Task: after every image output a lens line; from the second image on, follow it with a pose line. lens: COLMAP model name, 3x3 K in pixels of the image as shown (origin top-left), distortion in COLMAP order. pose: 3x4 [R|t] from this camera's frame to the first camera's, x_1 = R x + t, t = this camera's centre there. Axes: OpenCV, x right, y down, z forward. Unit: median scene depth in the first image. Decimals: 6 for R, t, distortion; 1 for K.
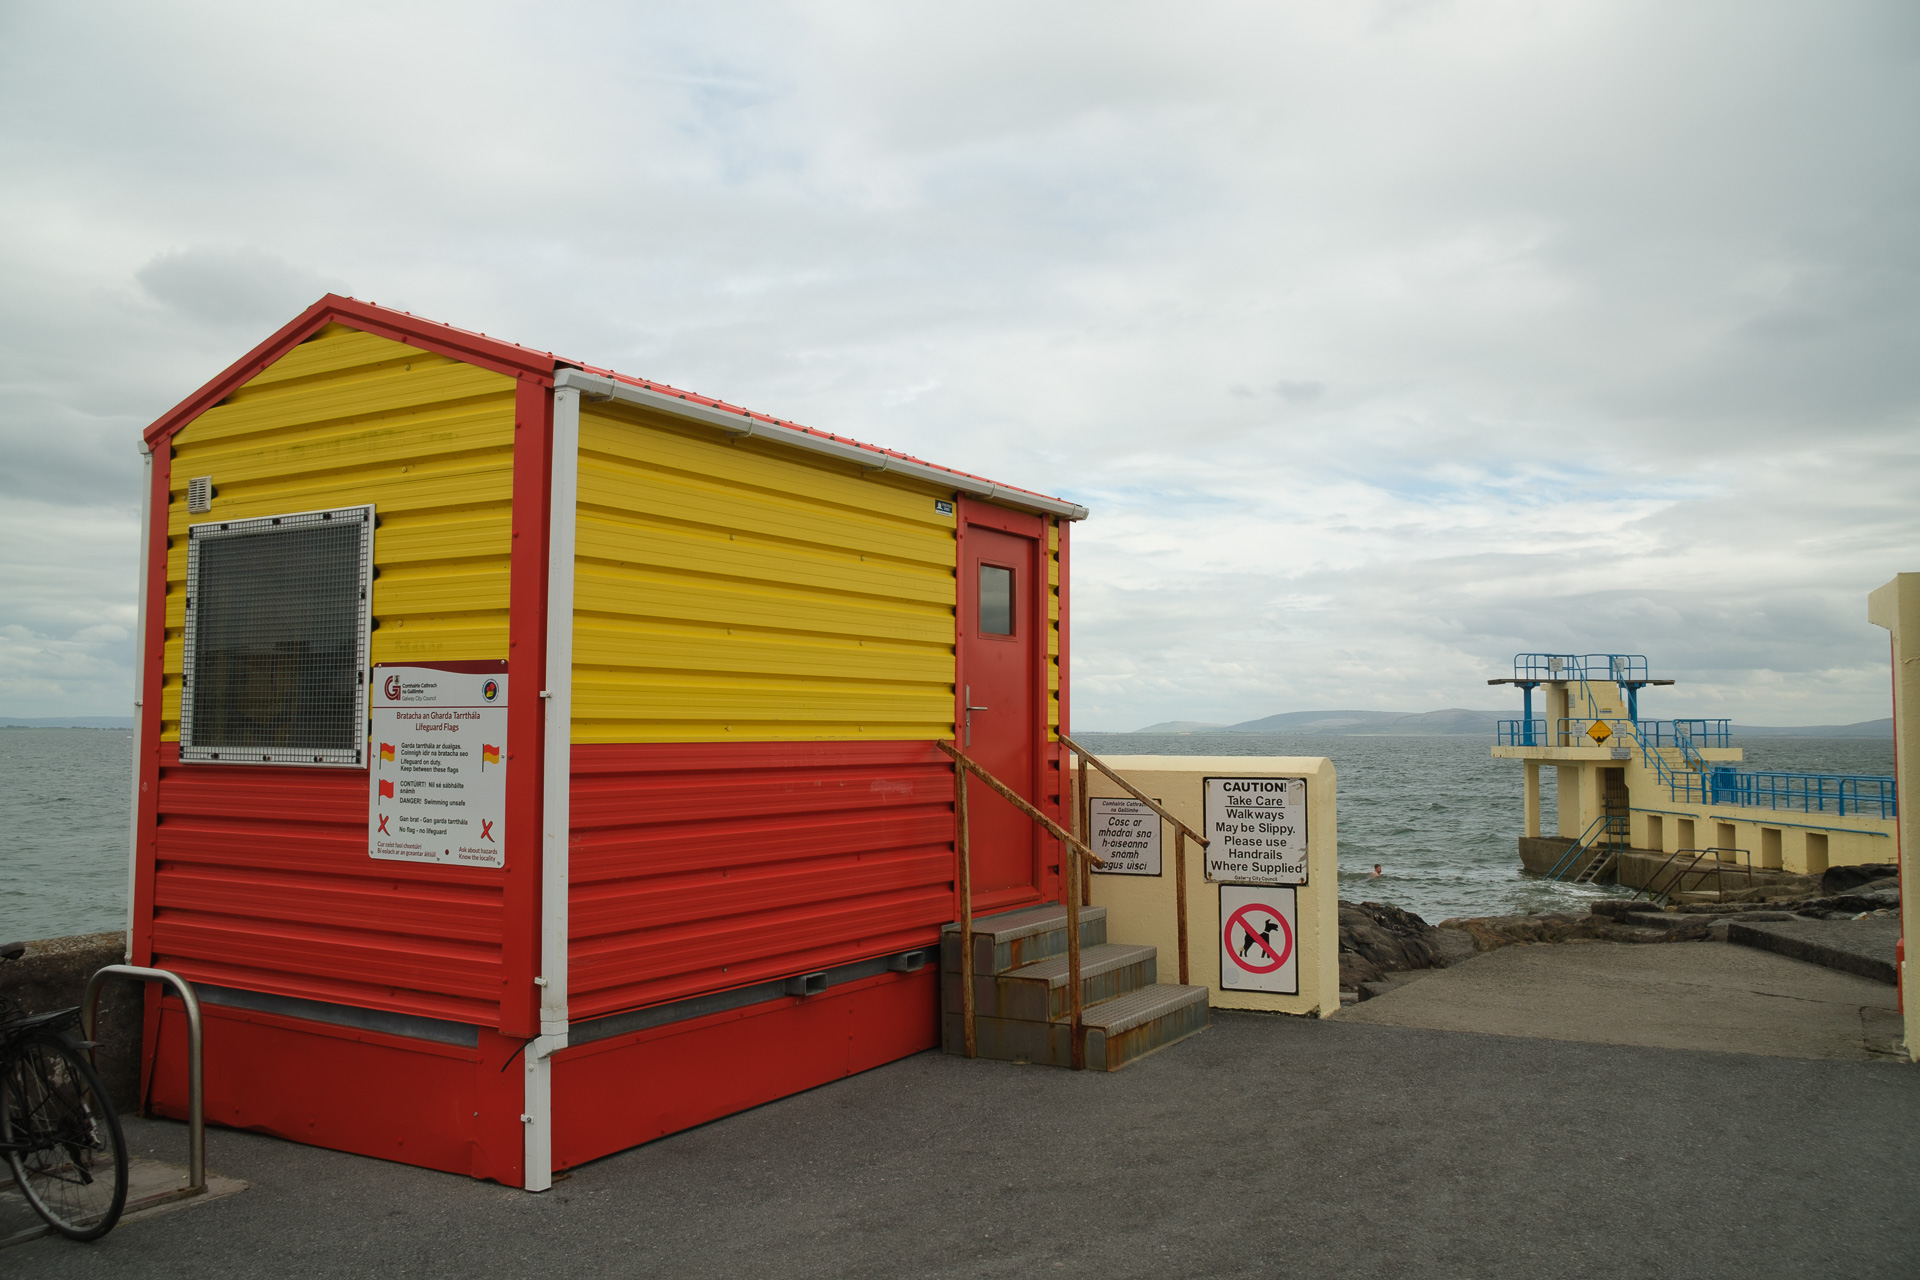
lens RADIAL K [[1664.1, 0, 884.0], [0, 1664.1, 615.8], [0, 0, 1]] dist [-0.034971, 0.026731]
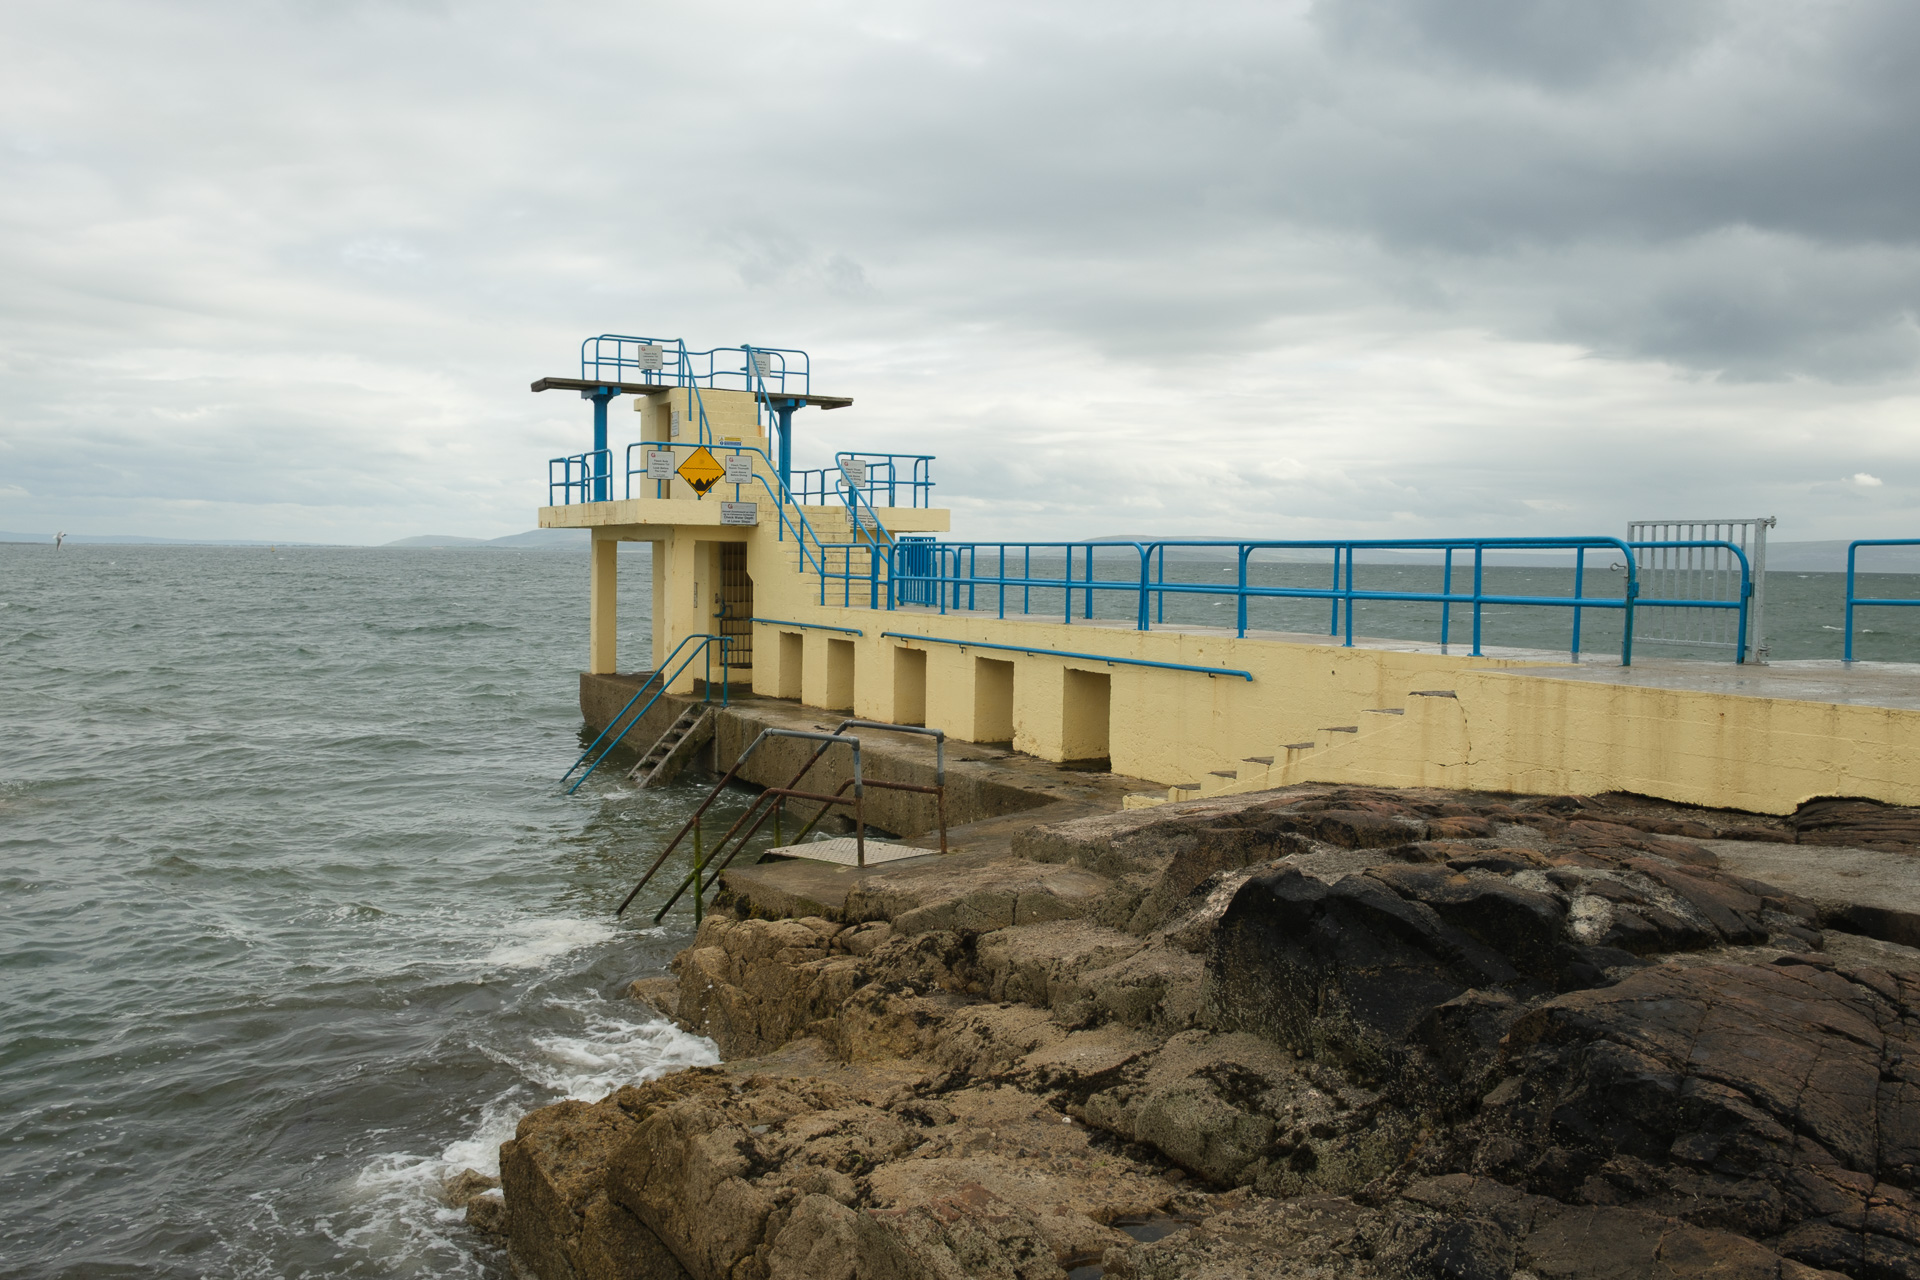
lens RADIAL K [[1664.1, 0, 974.1], [0, 1664.1, 637.3], [0, 0, 1]] dist [-0.034971, 0.026731]
pose [[0.884736, -0.011145, 0.465959, 0.276754], [-0.045950, 0.992758, 0.110992, 0.062758], [-0.463822, -0.119610, 0.877817, 0.521484]]
